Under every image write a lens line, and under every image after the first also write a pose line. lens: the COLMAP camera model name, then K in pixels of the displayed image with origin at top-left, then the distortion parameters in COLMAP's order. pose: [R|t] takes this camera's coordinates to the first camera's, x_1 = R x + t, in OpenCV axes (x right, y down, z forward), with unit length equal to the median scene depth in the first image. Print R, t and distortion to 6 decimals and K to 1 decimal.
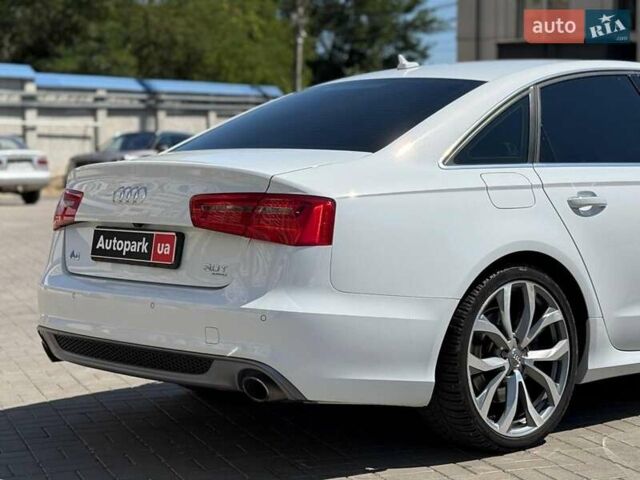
lens RADIAL K [[1471.8, 0, 320.0], [0, 1471.8, 240.0], [0, 0, 1]] dist [0.055272, 0.247010]
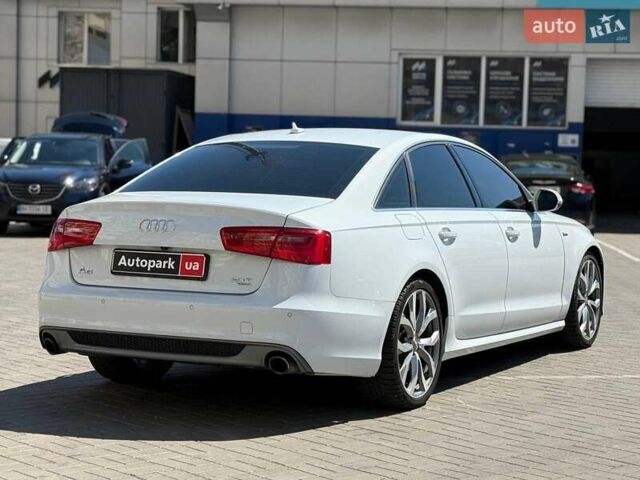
lens RADIAL K [[1471.8, 0, 320.0], [0, 1471.8, 240.0], [0, 0, 1]] dist [0.055272, 0.247010]
pose [[0.928868, 0.012302, 0.370206, -0.491518], [-0.006905, 0.999850, -0.015899, 0.002731], [-0.370346, 0.012212, 0.928814, -0.304041]]
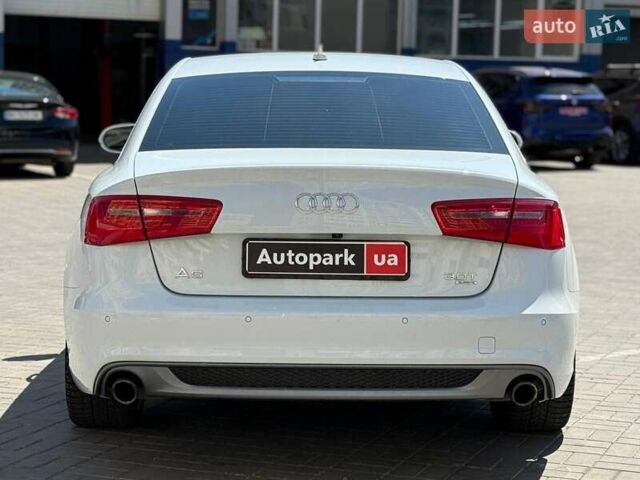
lens RADIAL K [[1614.3, 0, 320.0], [0, 1614.3, 240.0], [0, 0, 1]] dist [0.105803, 0.812618]
pose [[0.629952, -0.047812, 0.775161, -0.906718], [0.027422, 0.998850, 0.039323, -0.047003], [-0.776150, -0.003515, 0.630538, 0.380506]]
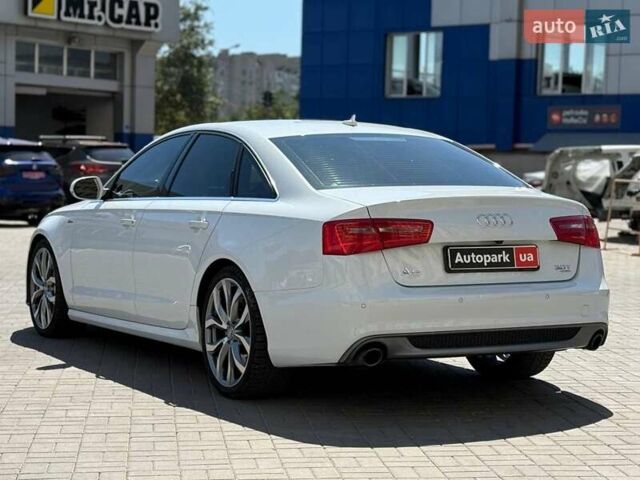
lens RADIAL K [[1471.8, 0, 320.0], [0, 1471.8, 240.0], [0, 0, 1]] dist [0.055272, 0.247010]
pose [[0.218115, -0.030953, 0.975432, -1.482028], [0.052398, 0.998427, 0.019966, -0.047758], [-0.974515, 0.046756, 0.219394, 0.866718]]
